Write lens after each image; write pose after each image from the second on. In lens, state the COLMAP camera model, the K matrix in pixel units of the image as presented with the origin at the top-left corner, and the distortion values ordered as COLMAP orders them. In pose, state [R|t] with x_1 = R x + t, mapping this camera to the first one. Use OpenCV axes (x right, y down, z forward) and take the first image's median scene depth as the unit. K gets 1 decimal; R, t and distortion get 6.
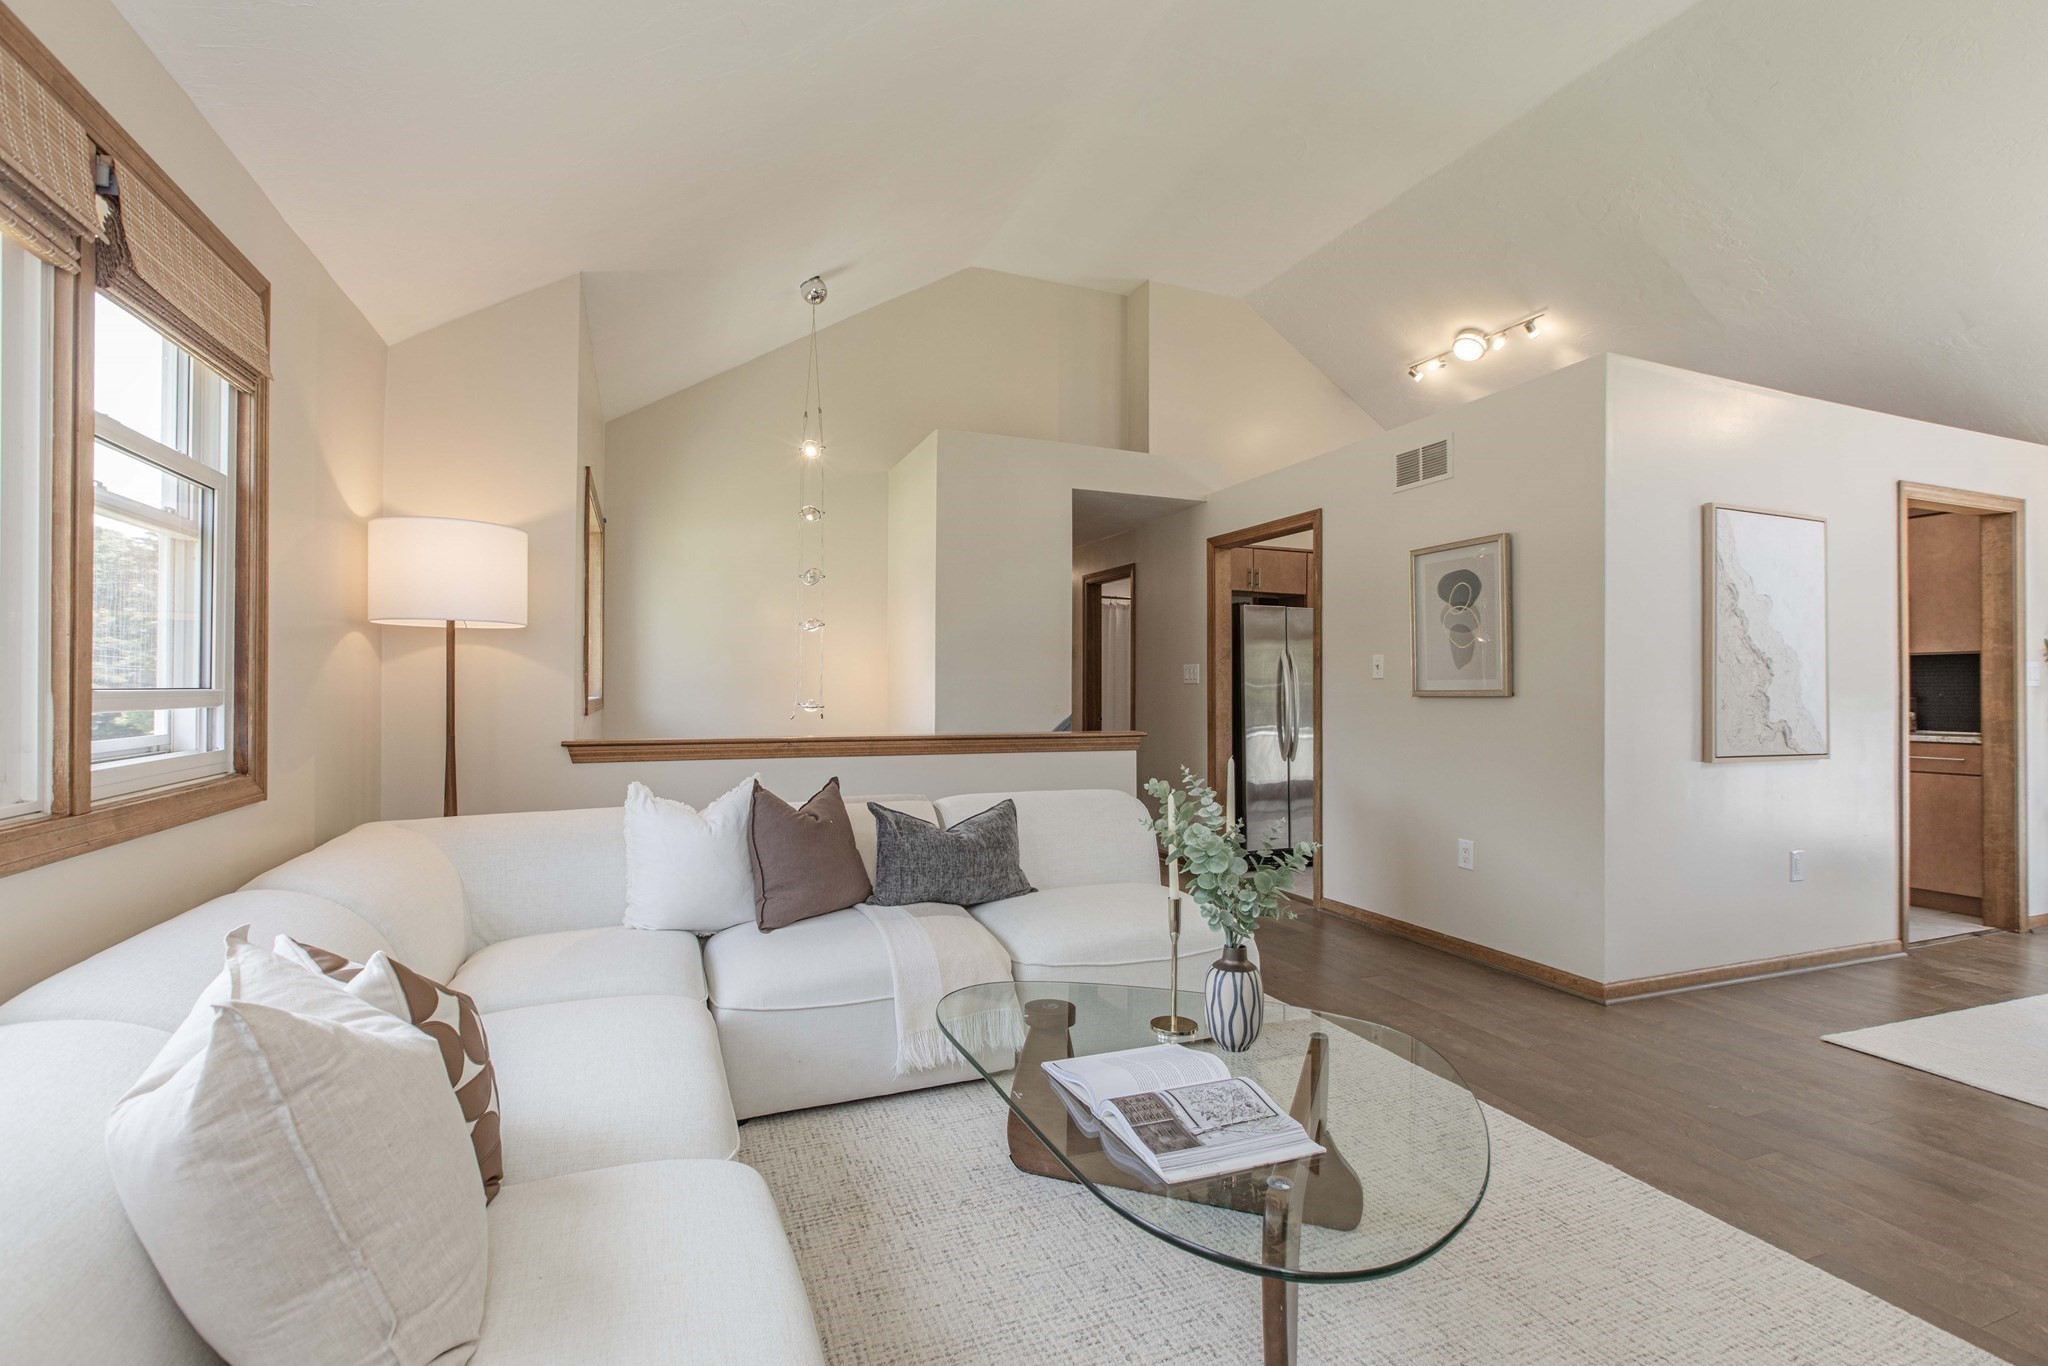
lens RADIAL K [[925.5, 0, 1028.7], [0, 925.5, 684.1], [0, 0, 1]] dist [-0.002241, -0.000454]
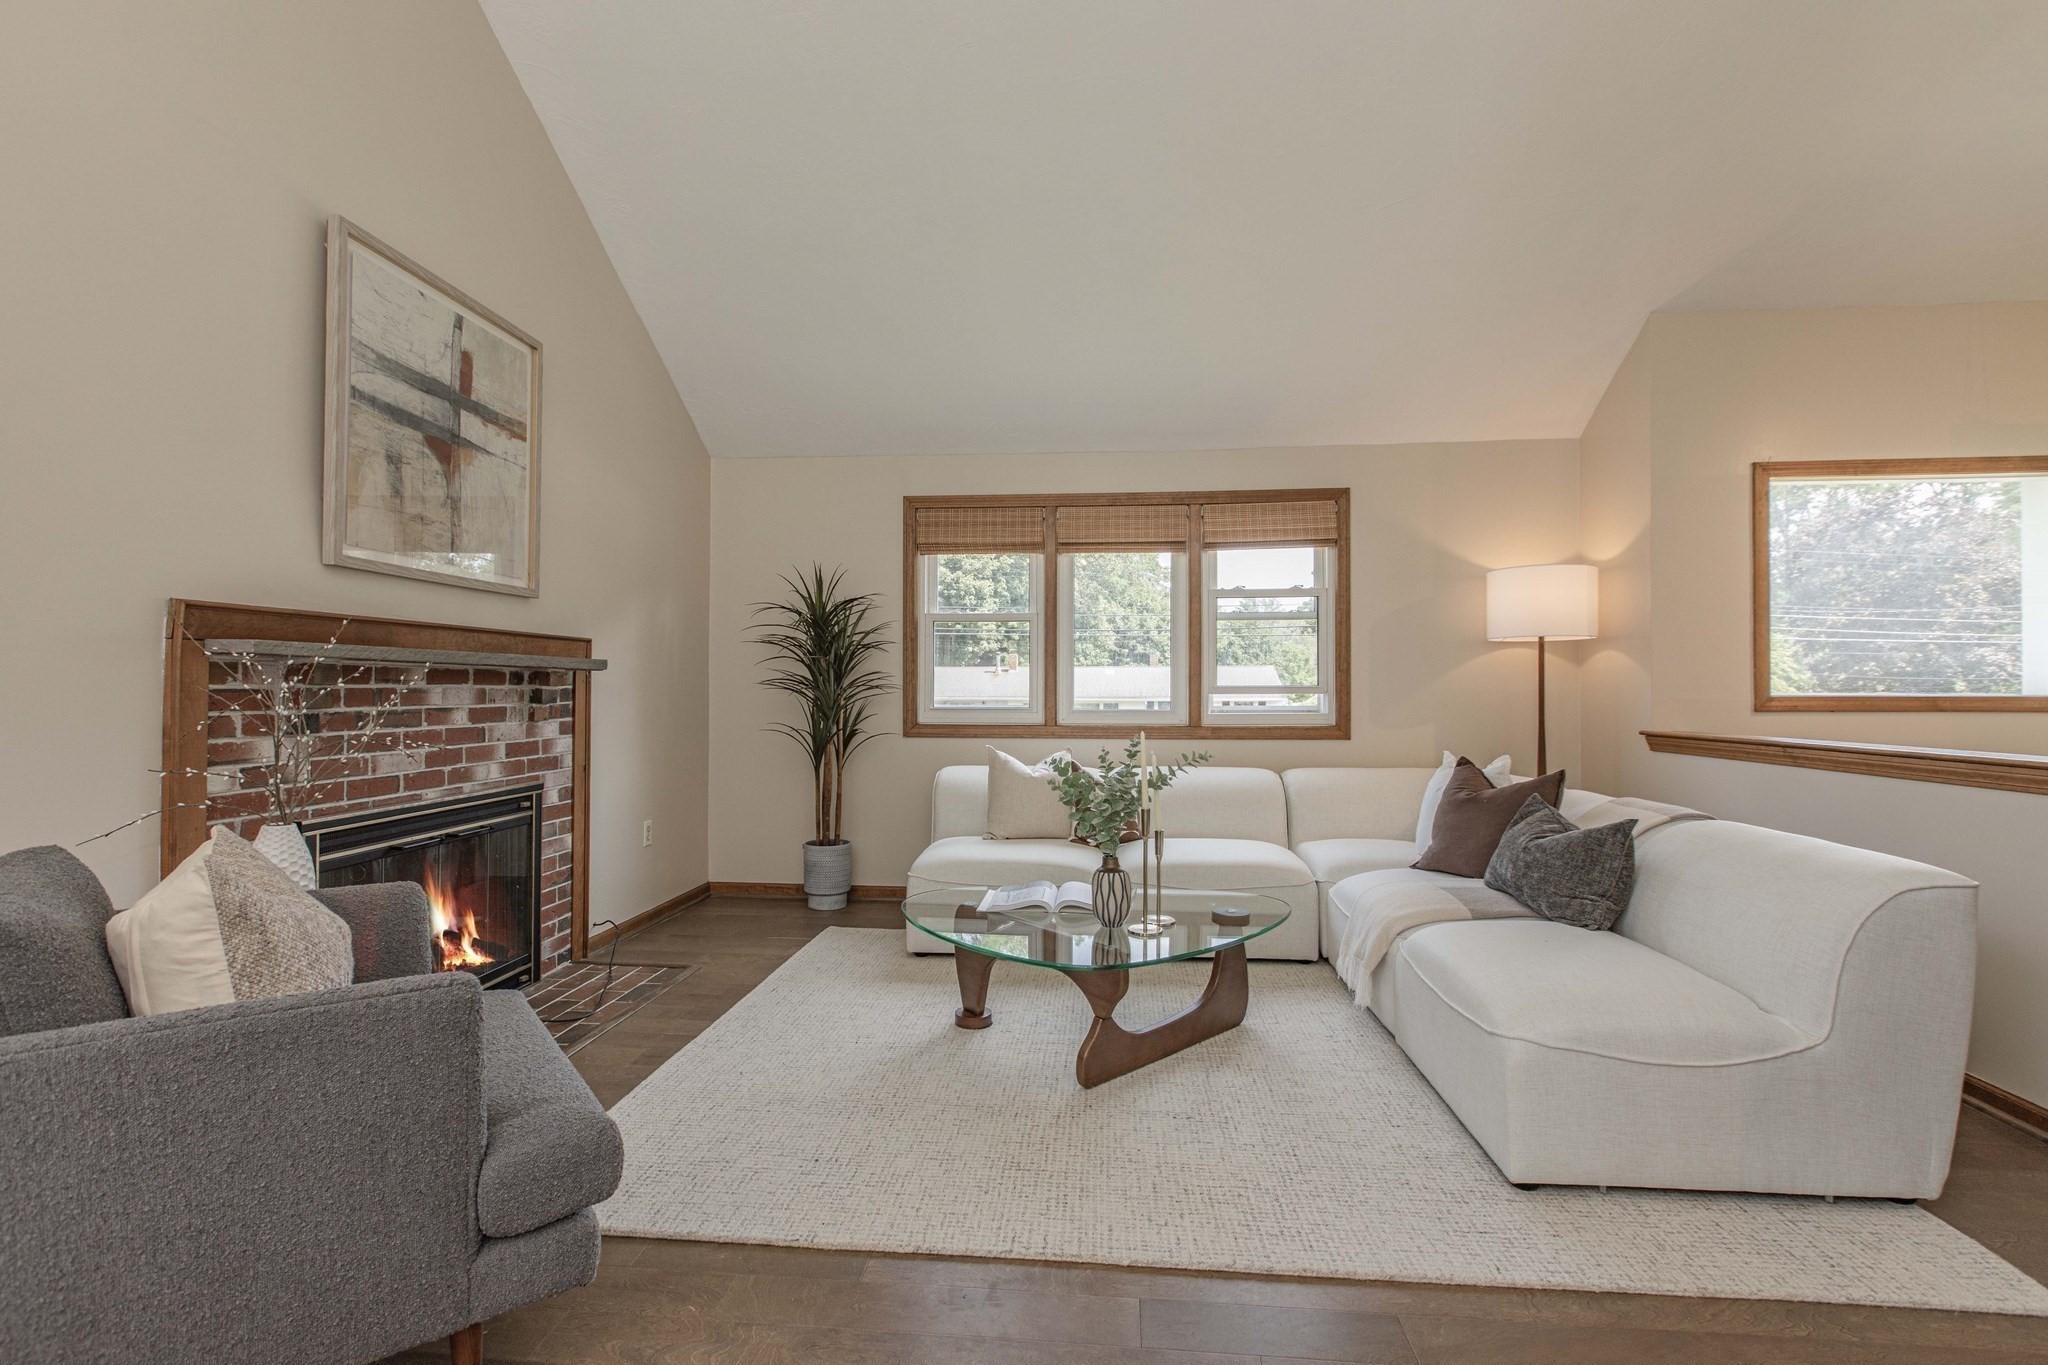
lens RADIAL K [[935.6, 0, 1016.3], [0, 935.6, 680.5], [0, 0, 1]] dist [0.000198, 0.000187]
pose [[-0.474012, -0.013072, -0.880421, 0.982365], [0.006688, 0.999808, -0.018445, 0.018003], [0.880493, -0.014631, -0.473833, 0.963603]]
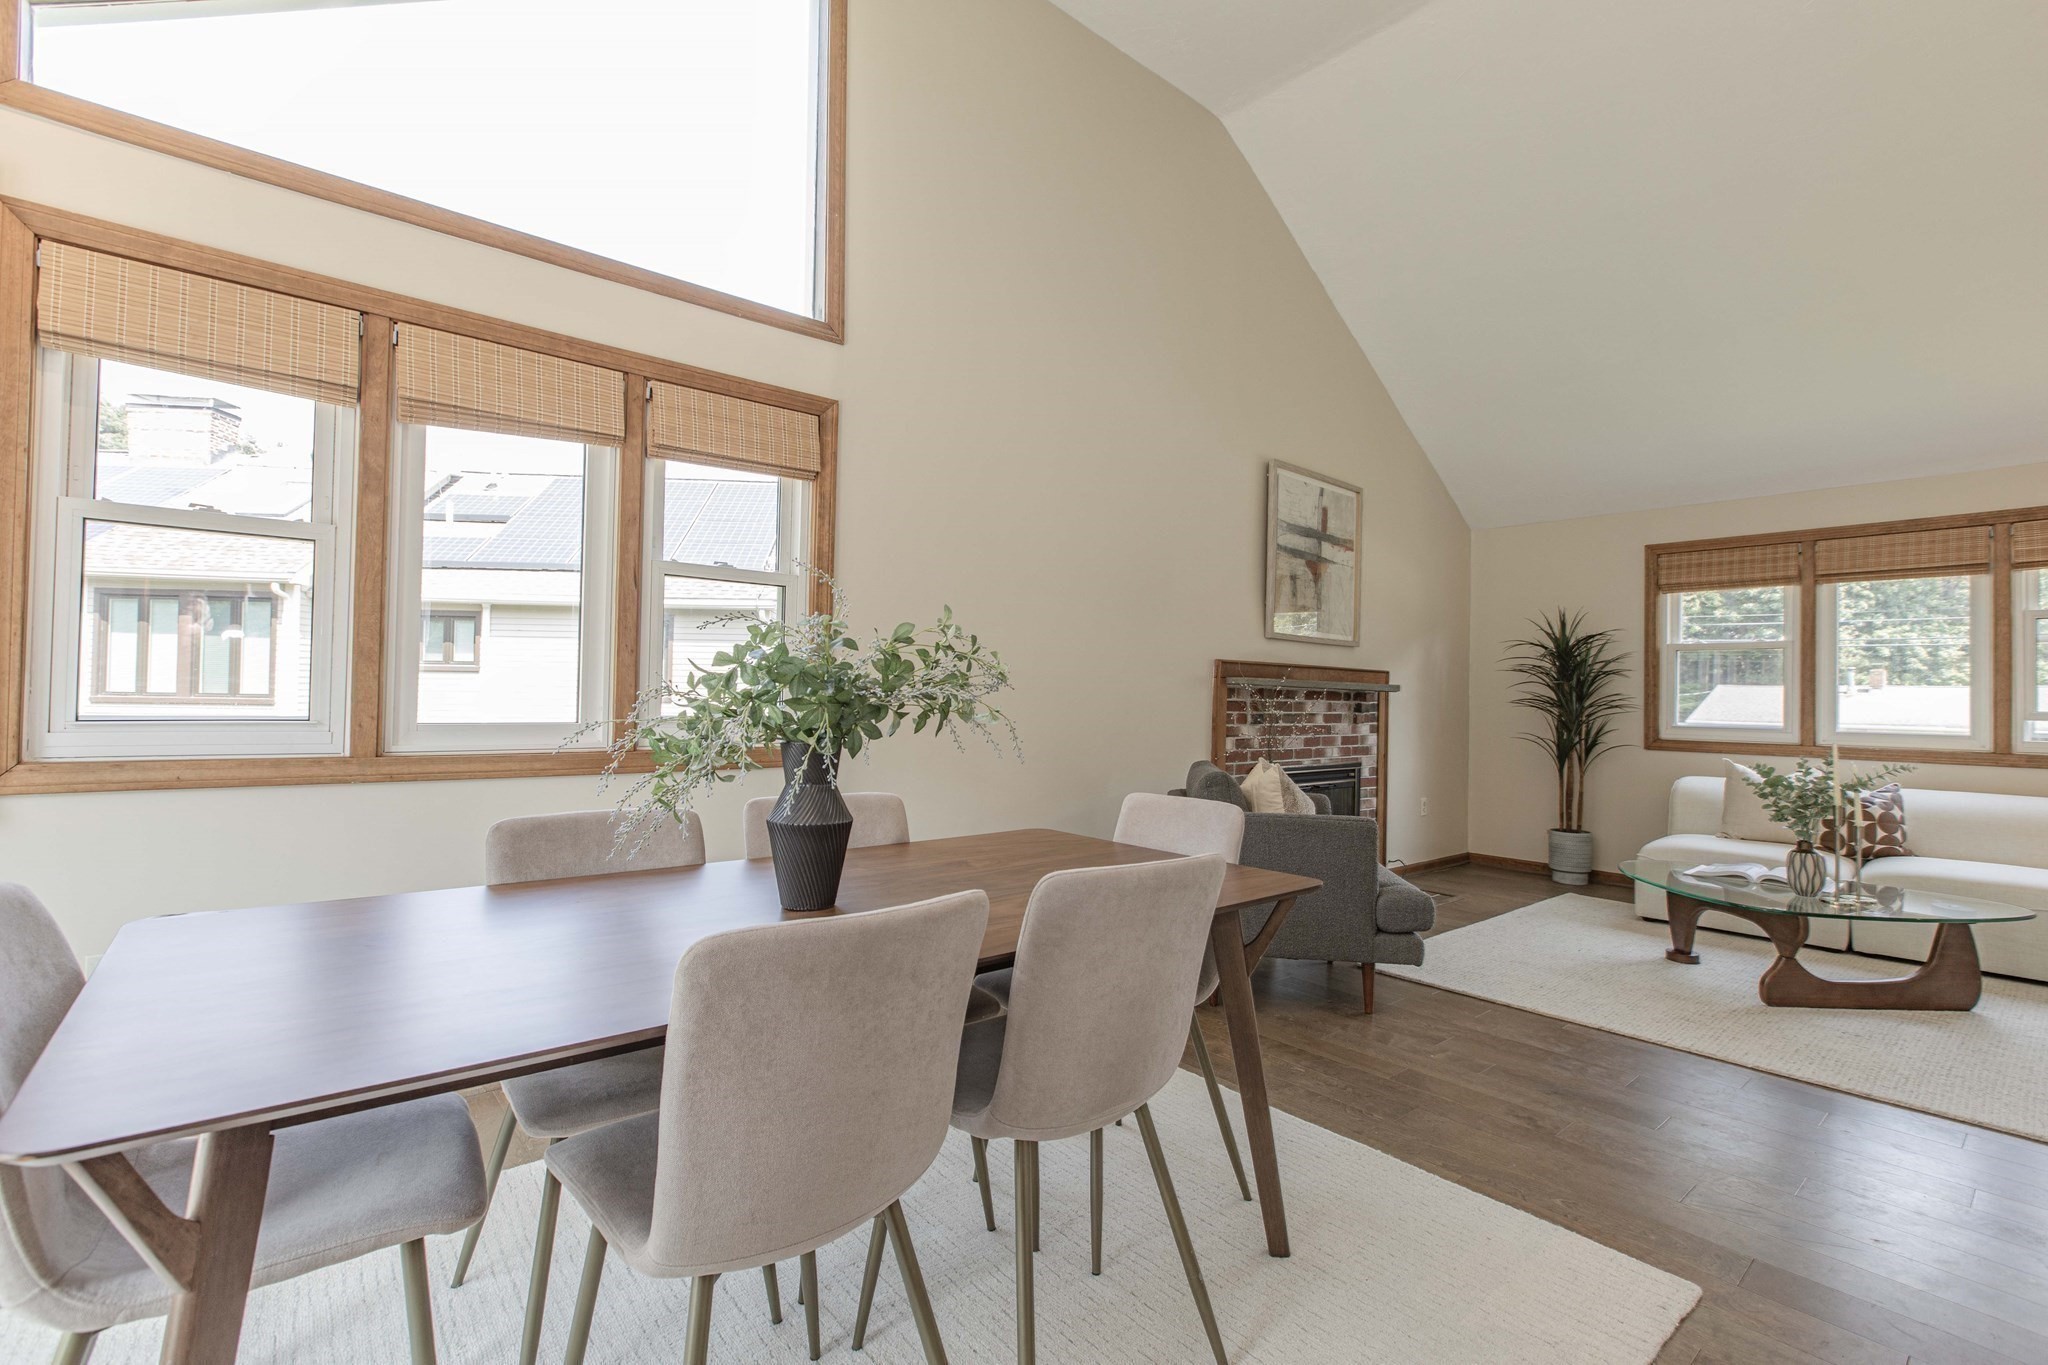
lens RADIAL K [[935.6, 0, 1016.3], [0, 935.6, 680.5], [0, 0, 1]] dist [0.000198, 0.000187]
pose [[-0.950423, -0.028602, -0.309641, 1.451537], [-0.019742, 0.999302, -0.031711, 0.029638], [0.310332, -0.024026, -0.950325, 1.433627]]
